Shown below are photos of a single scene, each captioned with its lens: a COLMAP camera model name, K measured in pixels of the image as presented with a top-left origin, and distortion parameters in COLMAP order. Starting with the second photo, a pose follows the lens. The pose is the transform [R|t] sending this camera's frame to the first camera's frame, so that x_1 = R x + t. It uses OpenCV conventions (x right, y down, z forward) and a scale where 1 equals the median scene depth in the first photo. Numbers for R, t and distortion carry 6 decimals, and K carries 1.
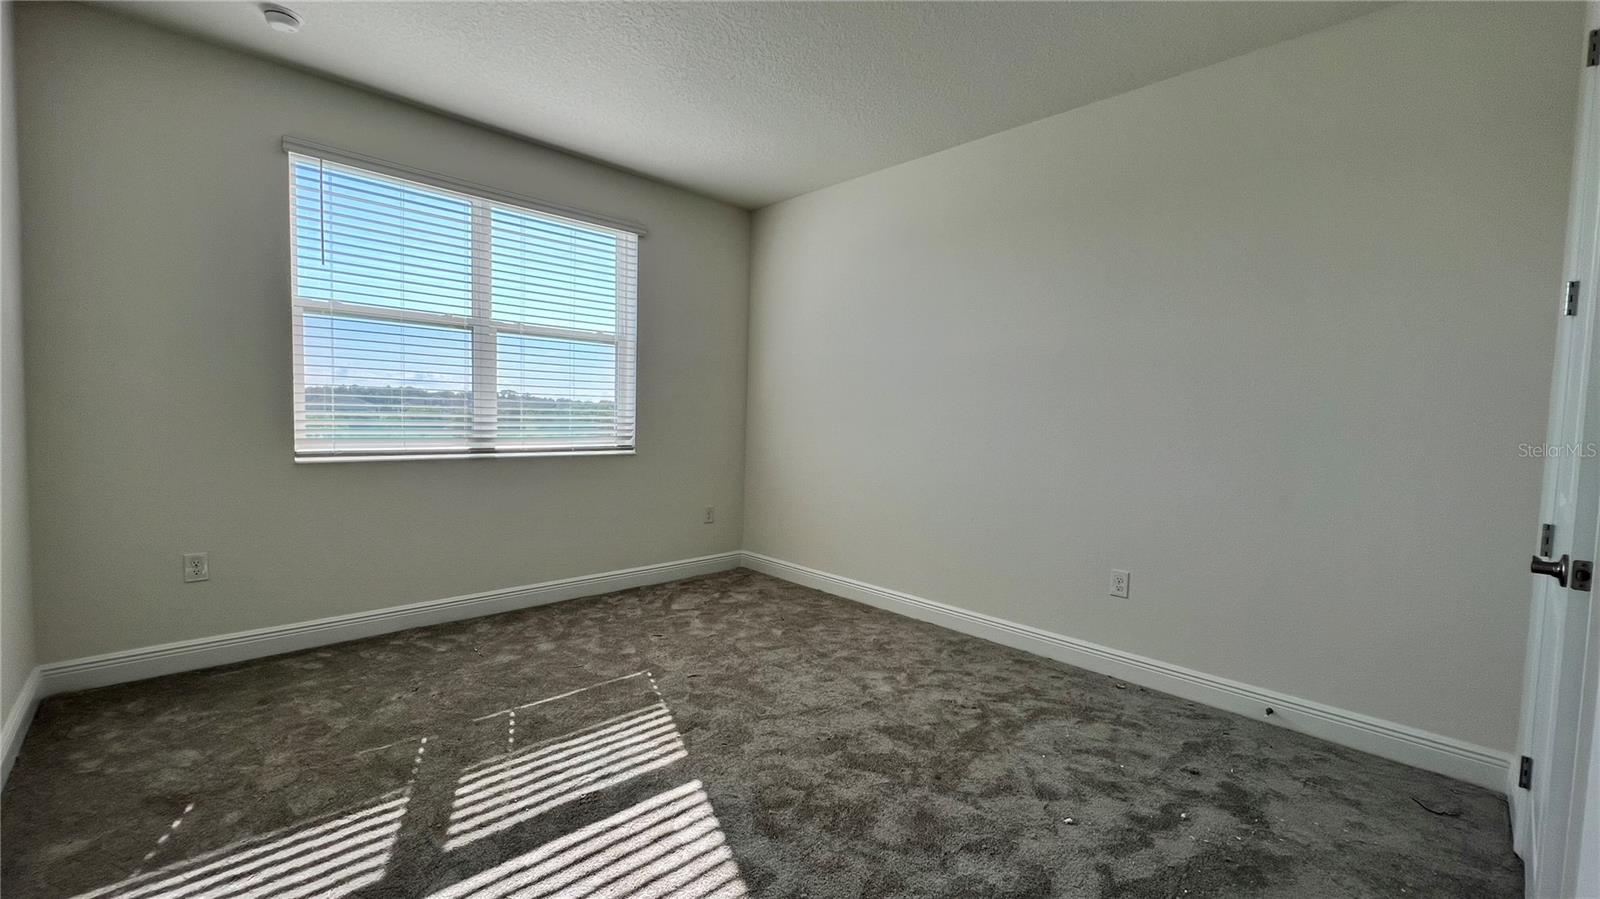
lens RADIAL K [[645.7, 0, 800.0], [0, 645.7, 449.5], [0, 0, 1]] dist [-0.000197, -0.000012]
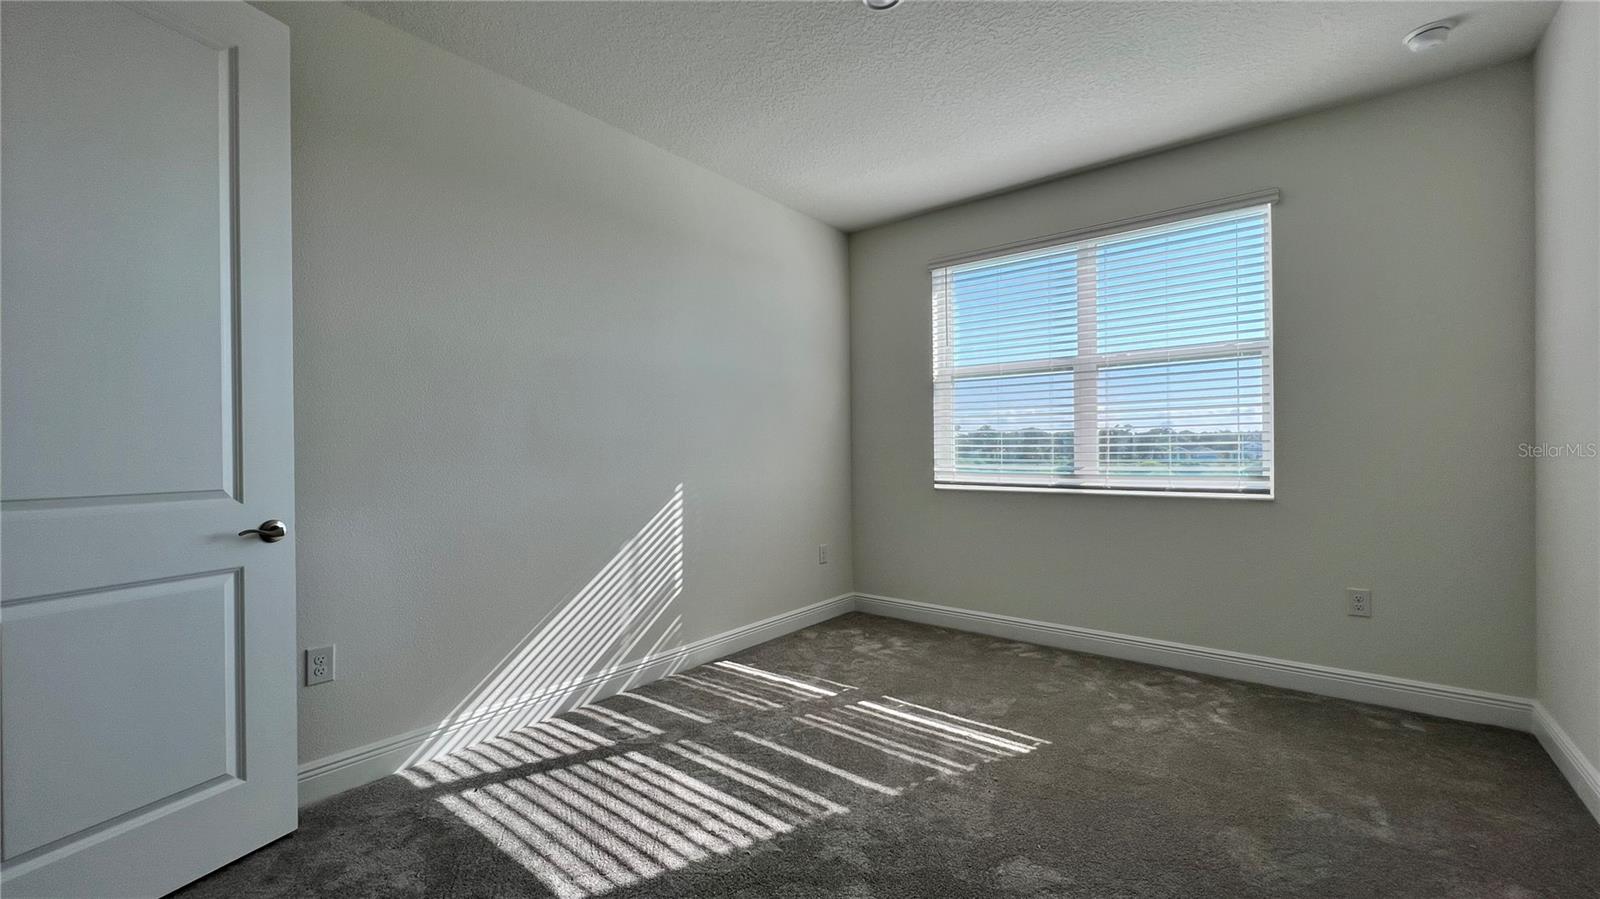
lens RADIAL K [[645.7, 0, 800.0], [0, 645.7, 449.5], [0, 0, 1]] dist [-0.000197, -0.000012]
pose [[0.119664, -0.021133, -0.992590, 0.464011], [-0.038041, 0.998942, -0.025854, -0.013207], [0.992085, 0.040853, 0.118733, 0.441394]]
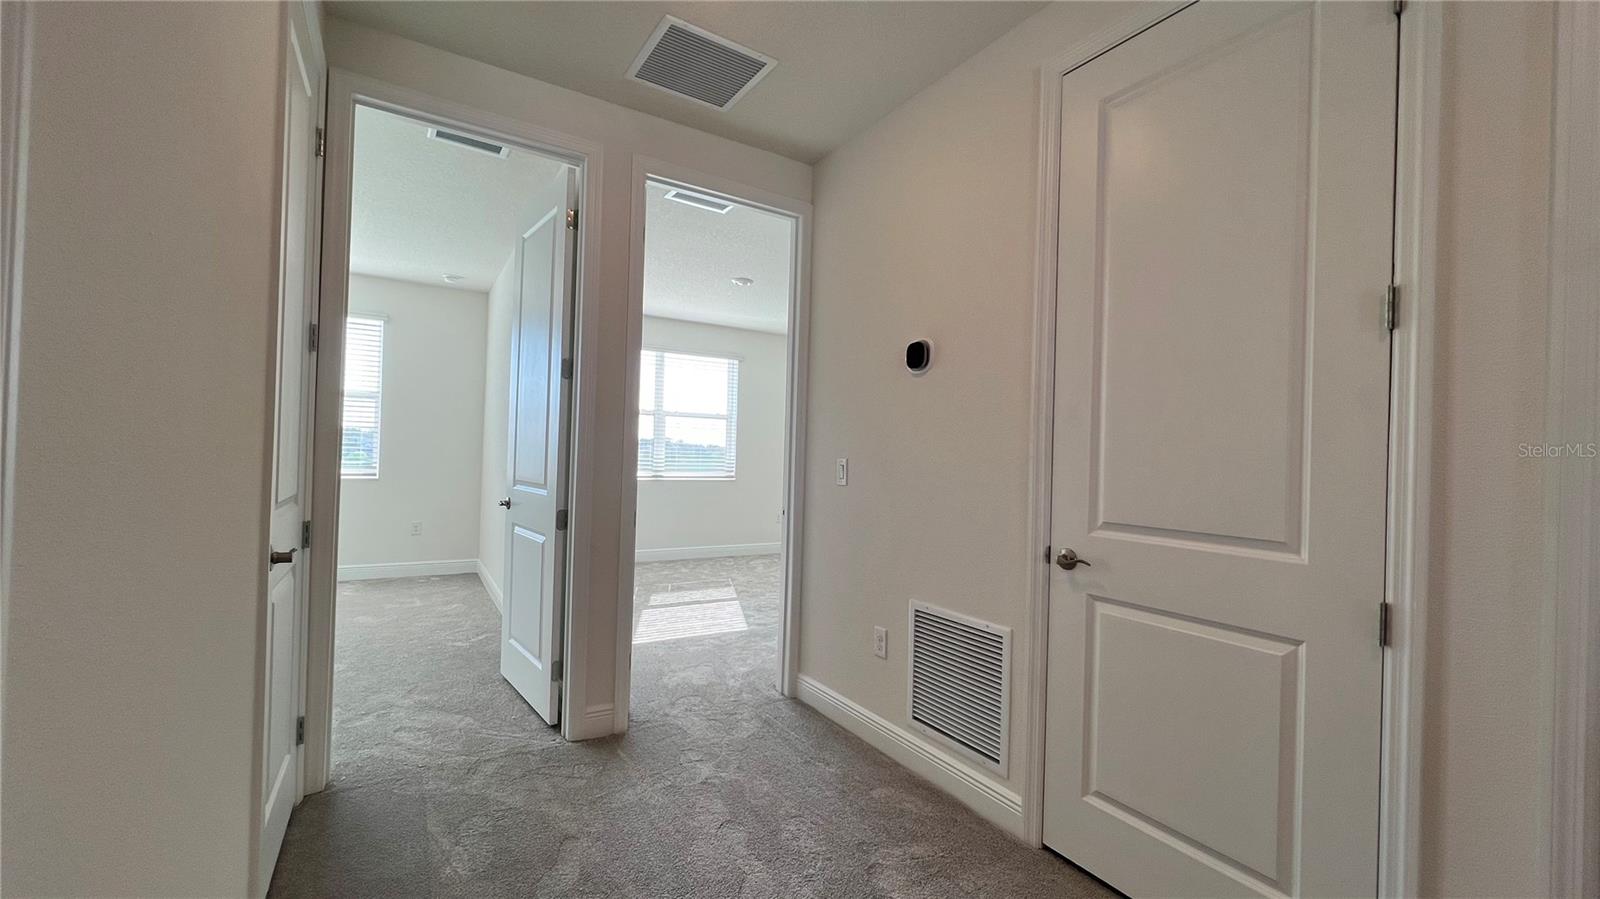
lens RADIAL K [[645.7, 0, 800.0], [0, 645.7, 449.5], [0, 0, 1]] dist [-0.000197, -0.000012]
pose [[0.976749, 0.000941, -0.214383, 0.357555], [-0.014507, 0.997988, -0.061713, 0.035790], [0.213893, 0.063388, 0.974798, -0.838262]]
